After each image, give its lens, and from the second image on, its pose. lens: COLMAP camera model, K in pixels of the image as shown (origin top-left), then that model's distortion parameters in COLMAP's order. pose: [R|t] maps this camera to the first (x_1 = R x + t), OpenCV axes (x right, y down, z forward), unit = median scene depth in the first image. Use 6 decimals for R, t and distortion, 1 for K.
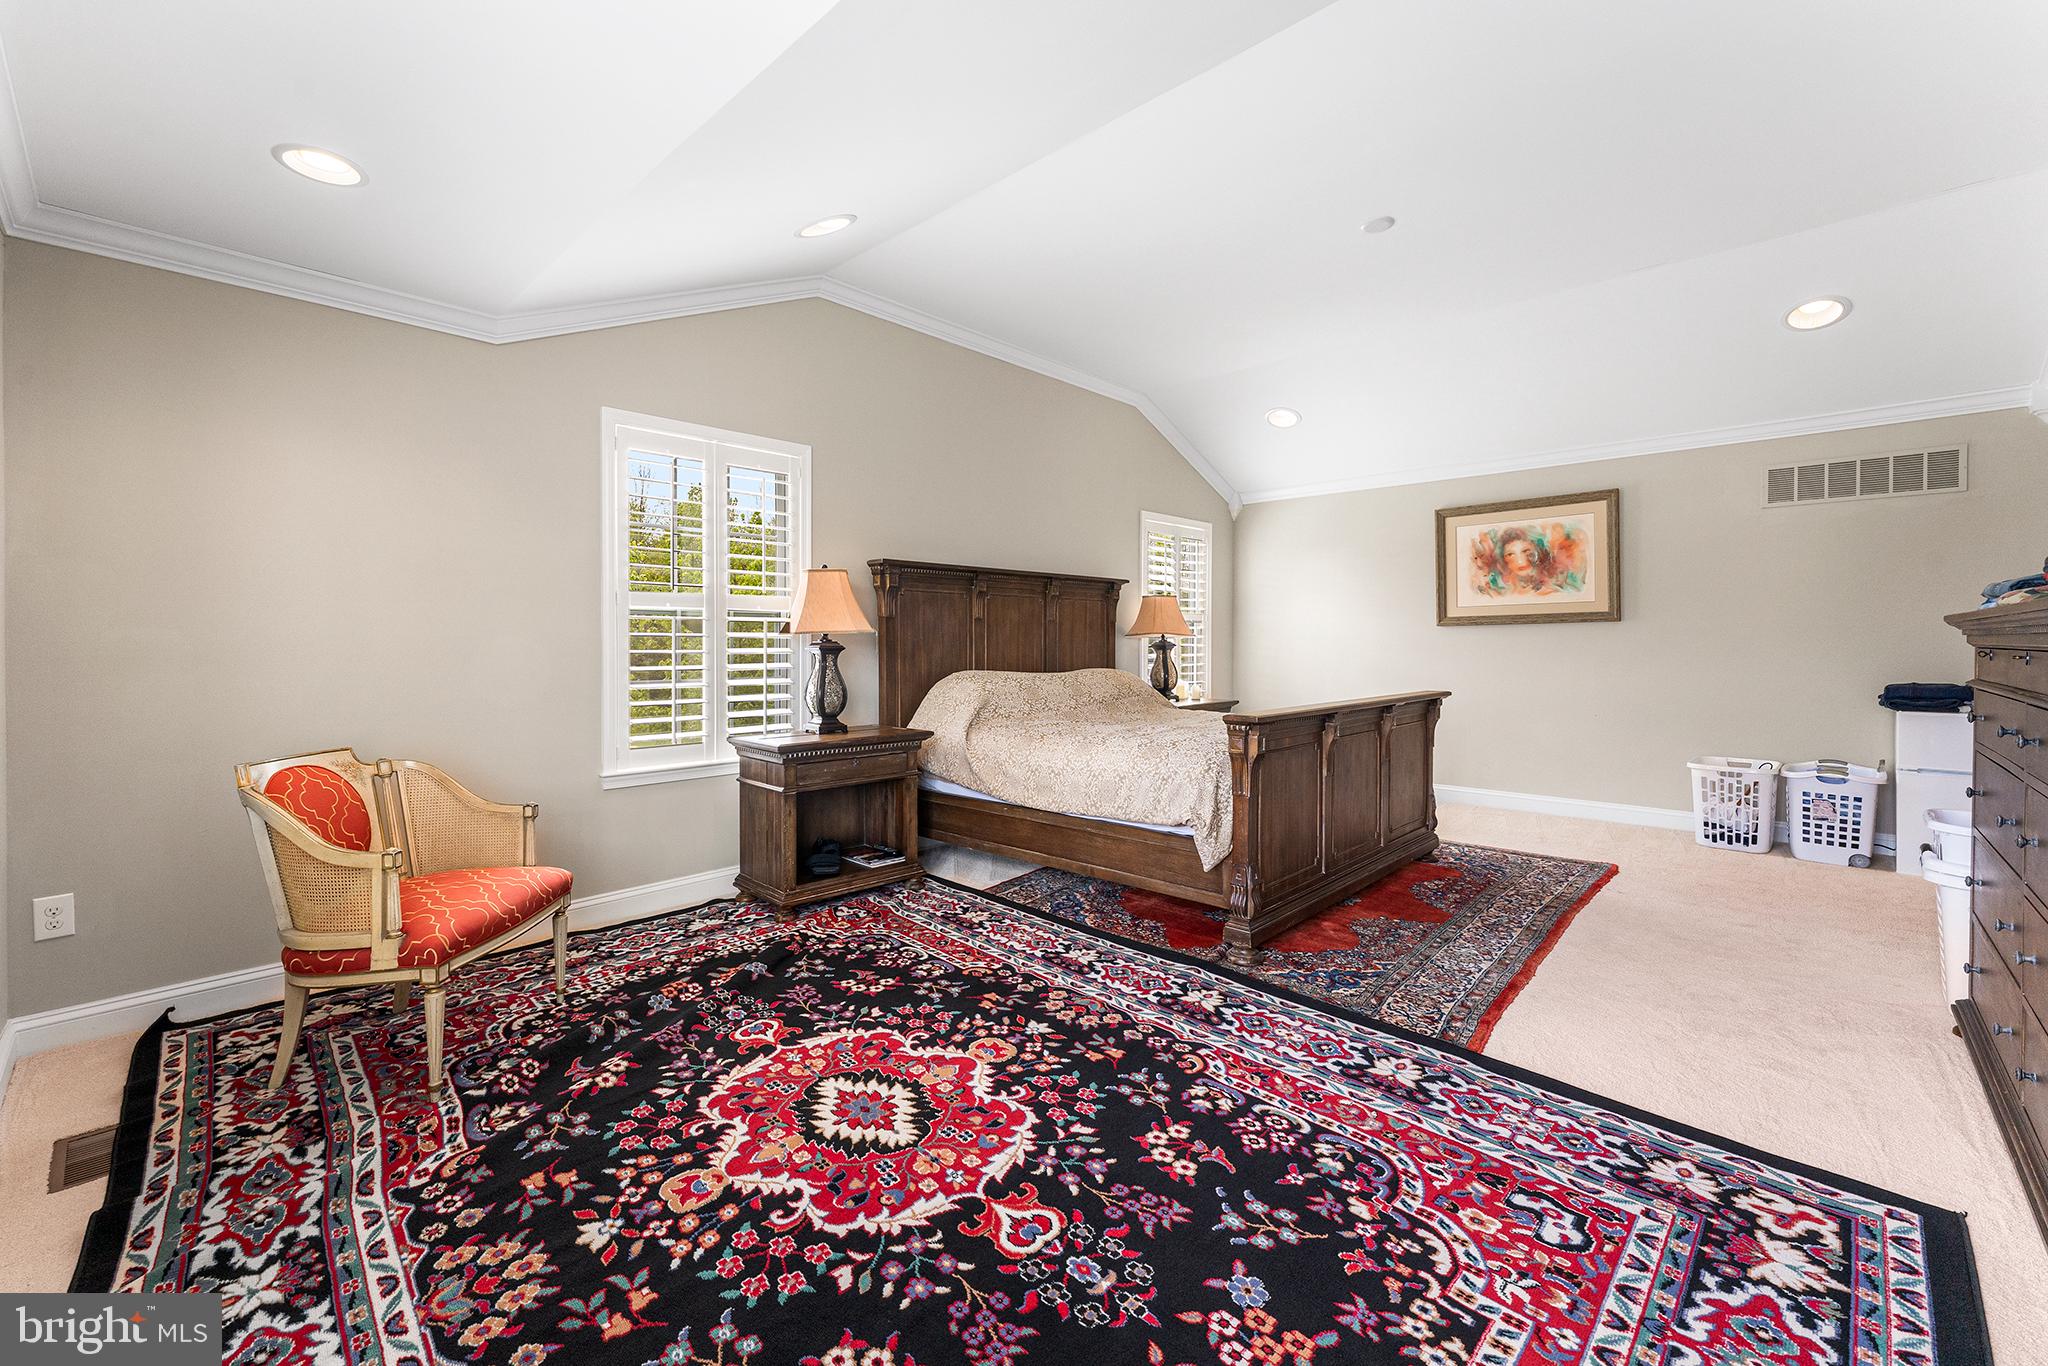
lens RADIAL K [[835.6, 0, 1005.3], [0, 835.6, 638.3], [0, 0, 1]] dist [0.001430, 0.000529]
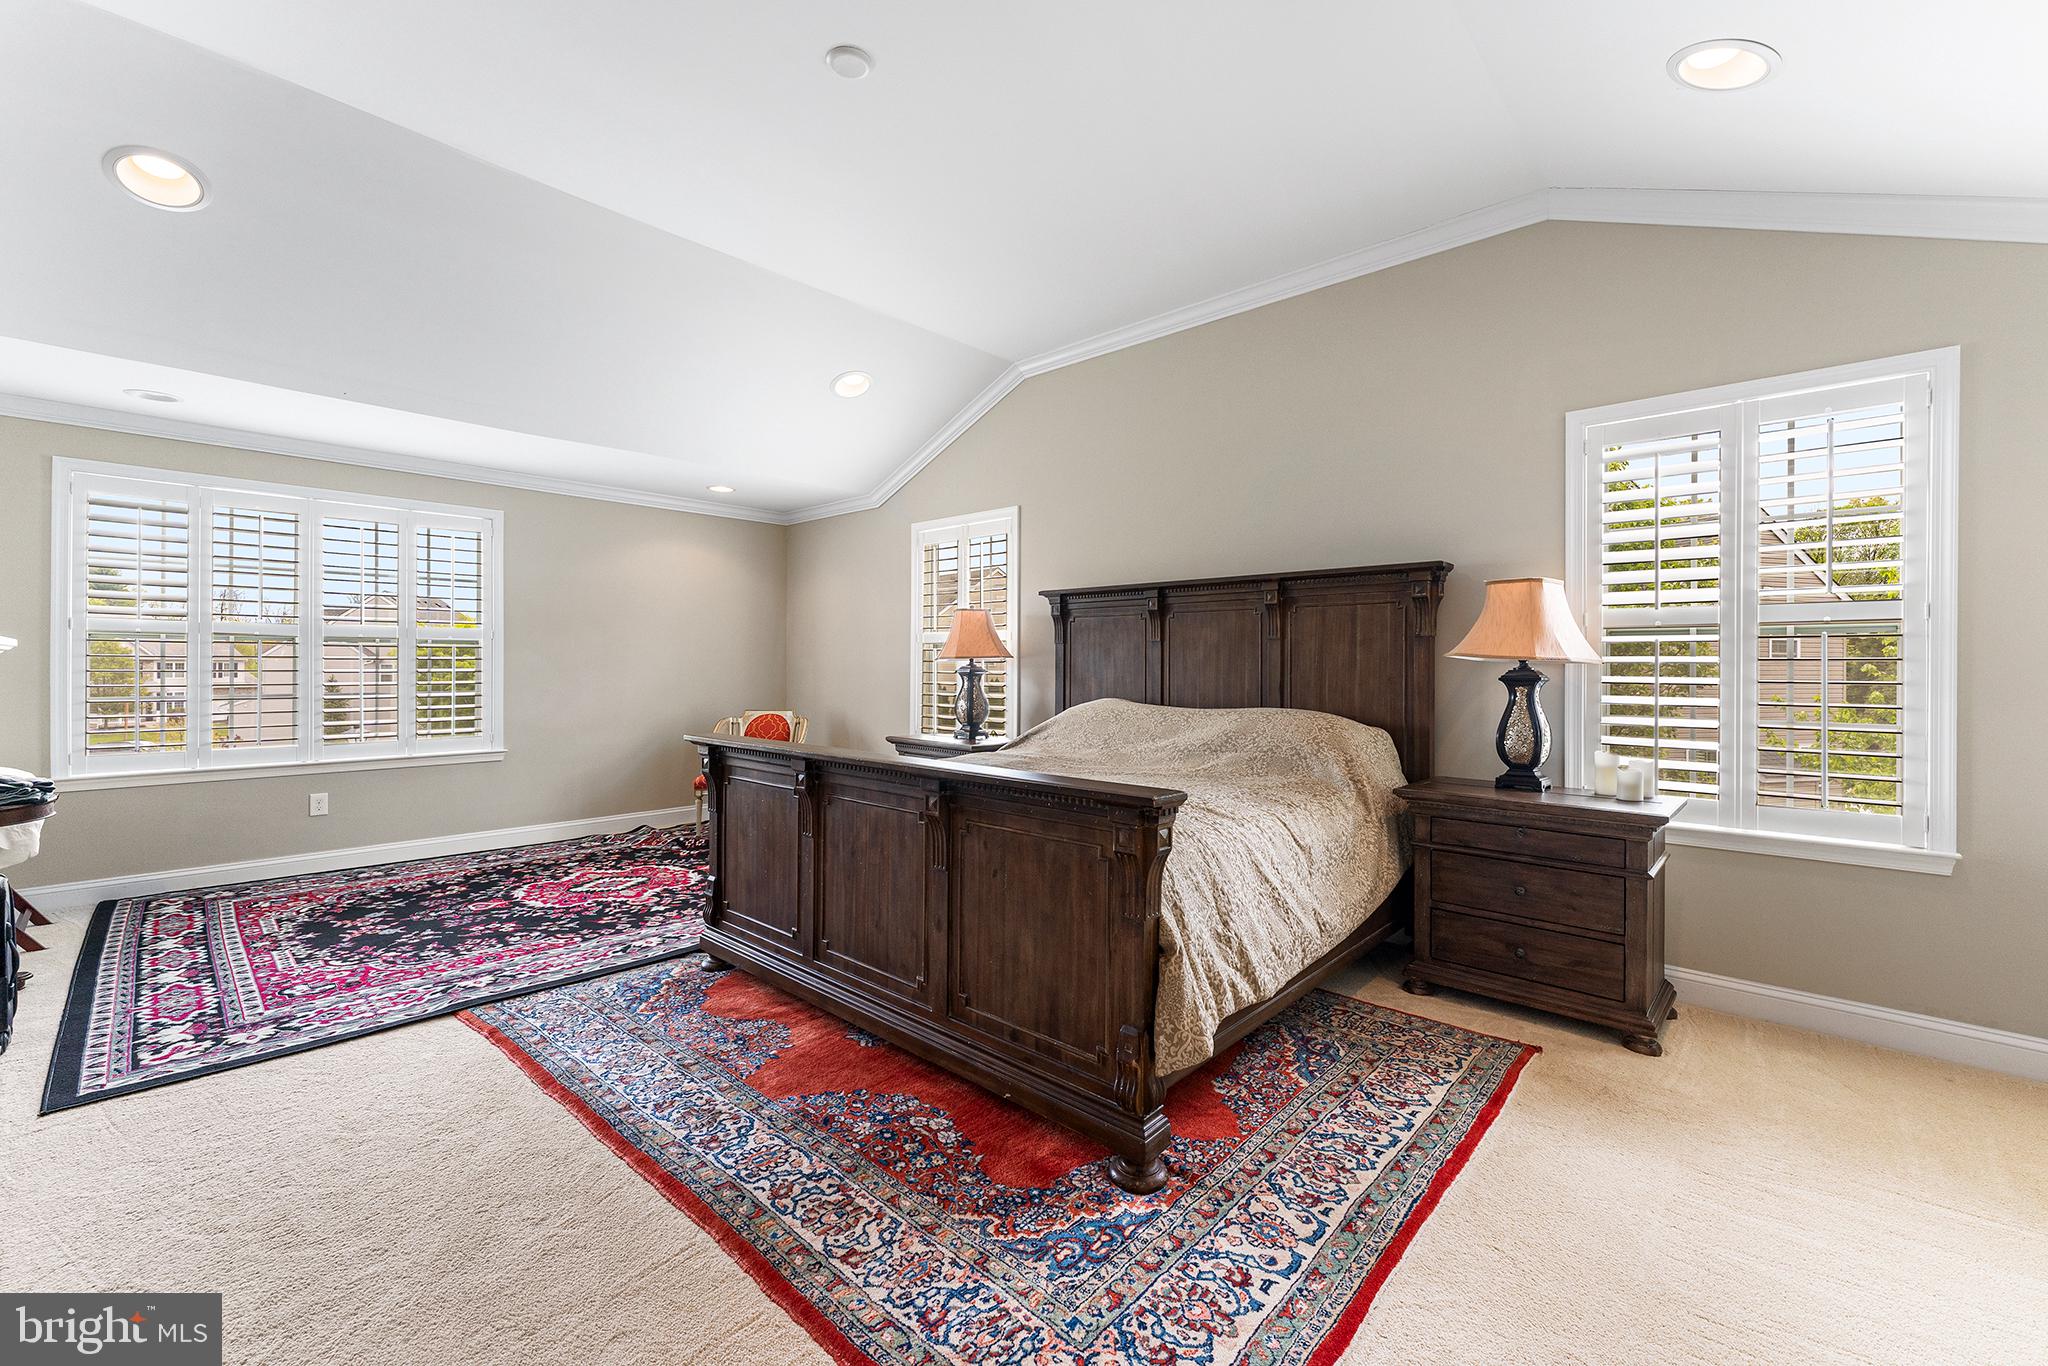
lens RADIAL K [[835.6, 0, 1022.3], [0, 835.6, 670.1], [0, 0, 1]] dist [0.001430, 0.000529]
pose [[0.031486, 0.008291, -0.999470, 2.163045], [-0.002579, 0.999963, 0.008214, -0.000838], [0.999501, 0.002319, 0.031506, 2.156581]]
